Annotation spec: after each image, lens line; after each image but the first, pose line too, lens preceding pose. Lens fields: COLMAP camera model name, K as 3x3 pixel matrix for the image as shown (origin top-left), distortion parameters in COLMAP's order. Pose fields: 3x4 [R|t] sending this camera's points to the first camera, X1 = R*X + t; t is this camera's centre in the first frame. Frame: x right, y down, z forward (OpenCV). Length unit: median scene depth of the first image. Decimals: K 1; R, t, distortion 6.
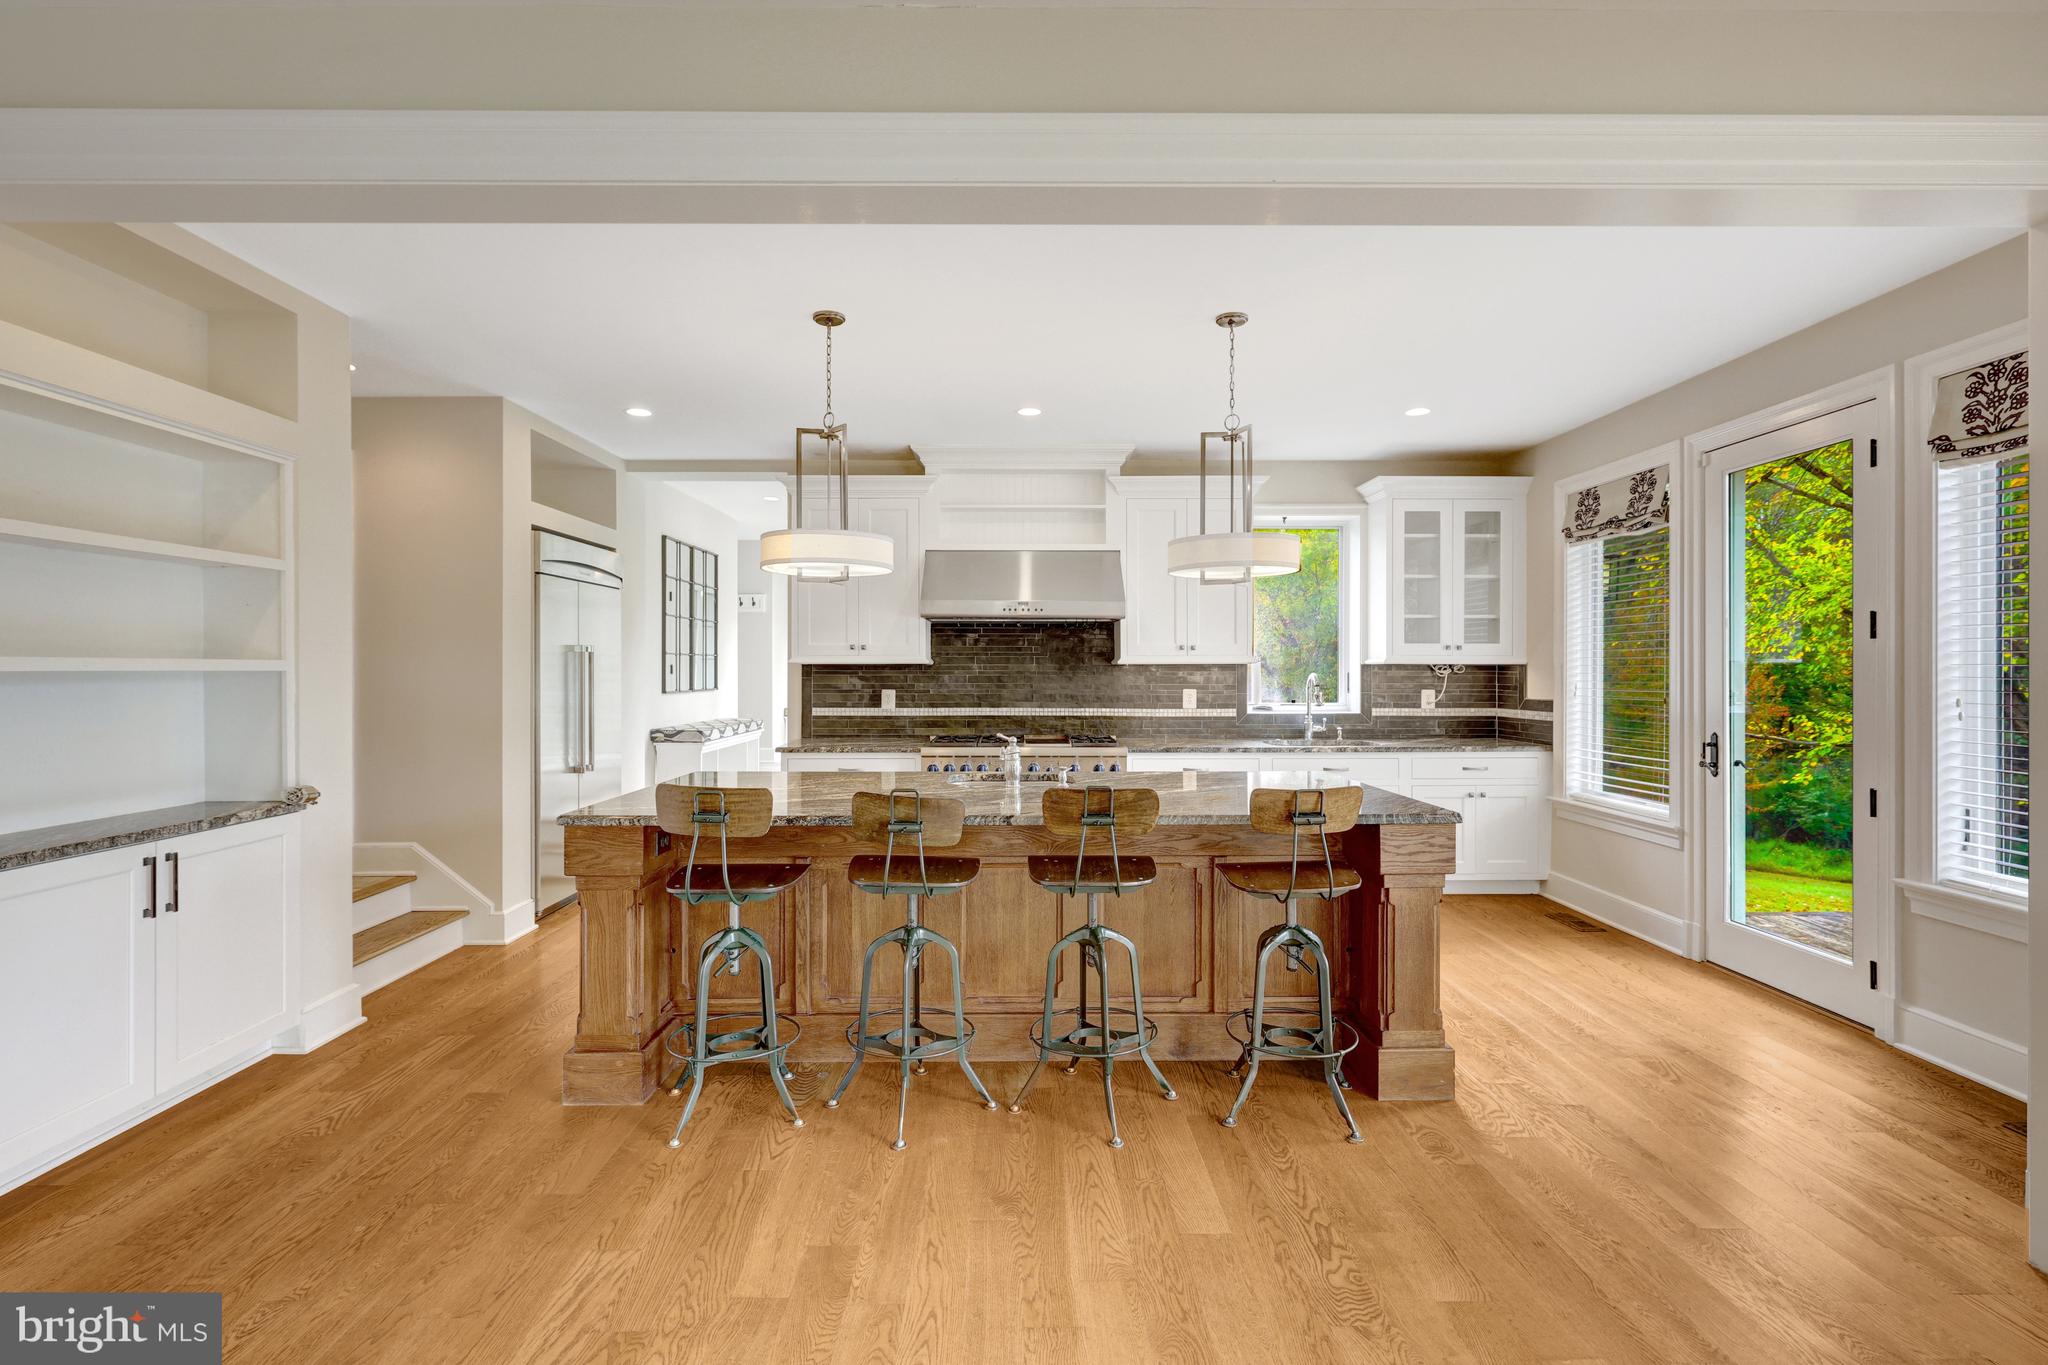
lens RADIAL K [[920.5, 0, 1024.0], [0, 920.5, 682.5], [0, 0, 1]] dist [0.000330, -0.000666]
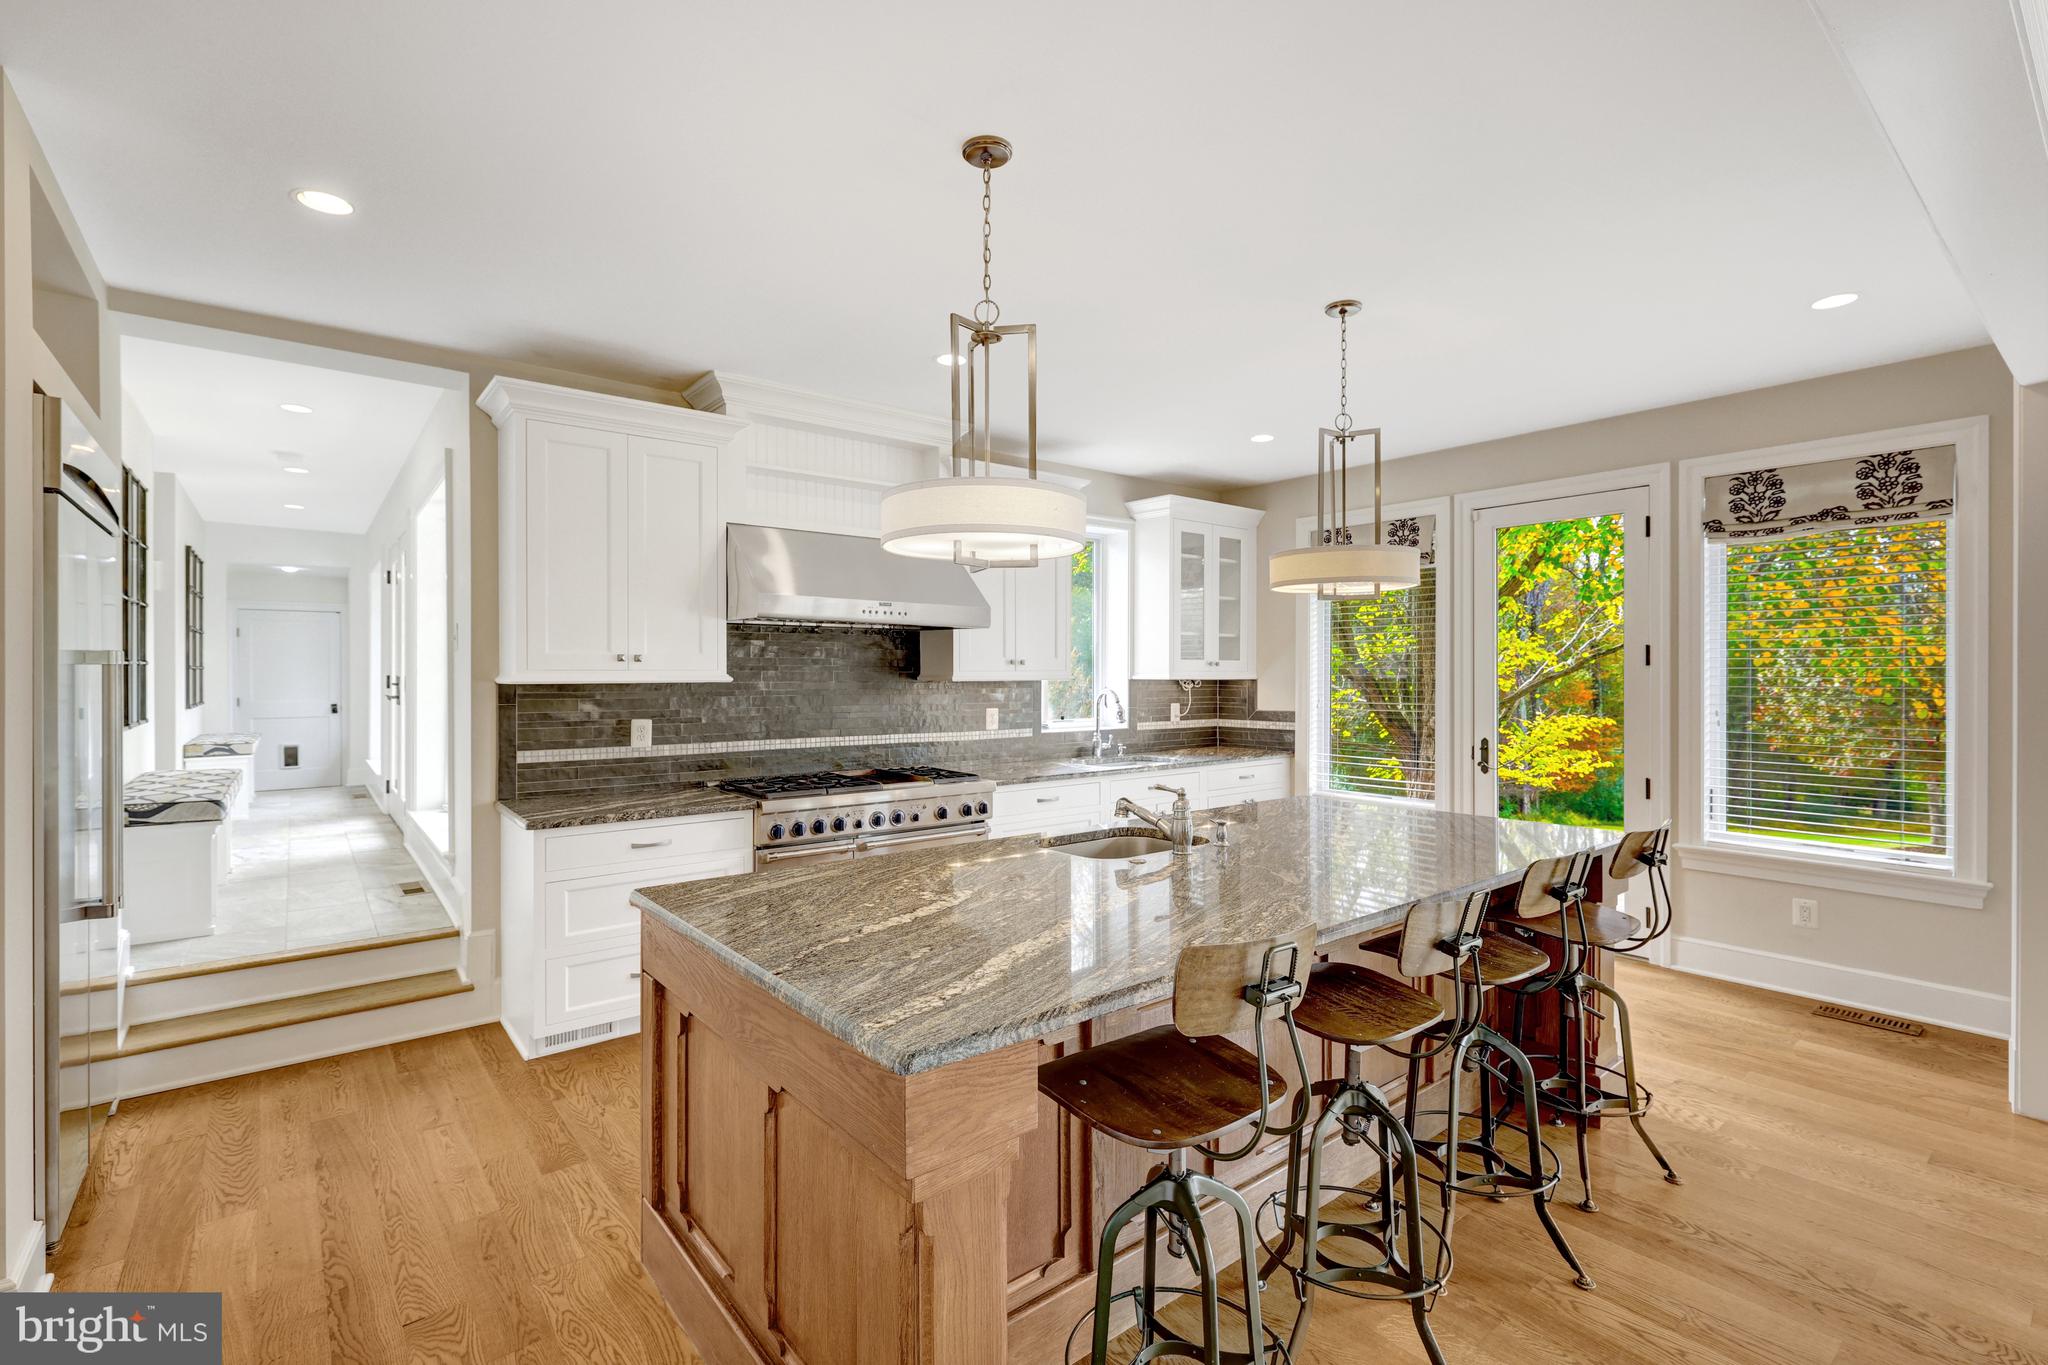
lens RADIAL K [[920.5, 0, 1024.0], [0, 920.5, 682.5], [0, 0, 1]] dist [0.000330, -0.000666]
pose [[0.787874, -0.005898, 0.615808, -0.345786], [0.008682, 0.999961, -0.001529, -0.016007], [-0.615775, 0.006551, 0.787895, 0.284614]]
